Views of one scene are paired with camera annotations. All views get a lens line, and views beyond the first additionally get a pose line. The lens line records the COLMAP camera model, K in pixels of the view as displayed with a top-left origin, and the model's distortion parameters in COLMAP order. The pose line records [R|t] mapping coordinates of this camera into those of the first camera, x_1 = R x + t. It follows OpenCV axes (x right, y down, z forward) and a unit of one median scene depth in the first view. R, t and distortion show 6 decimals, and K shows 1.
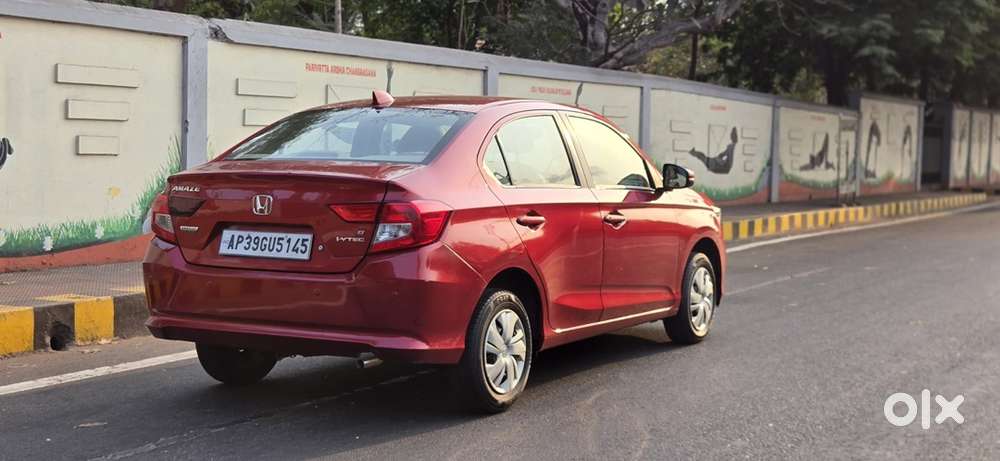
lens RADIAL K [[1367.7, 0, 500.0], [0, 1367.7, 230.5], [0, 0, 1]] dist [0.033944, -0.046480]
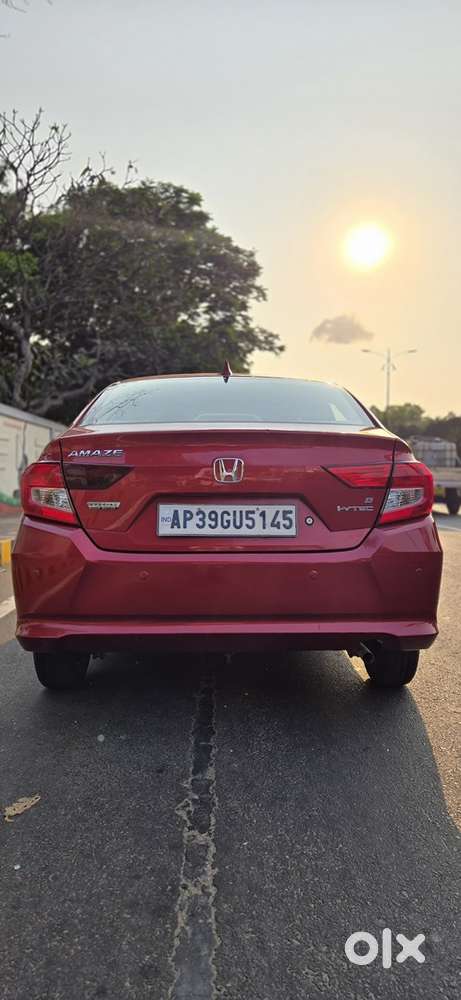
lens RADIAL K [[683.4, 0, 245.0], [0, 683.4, 495.9], [0, 0, 1]] dist [0.068797, -0.079455]
pose [[0.857797, -0.019527, 0.513618, -0.341600], [0.037855, 0.998964, -0.025242, 0.006018], [-0.512593, 0.041096, 0.857648, 0.602741]]
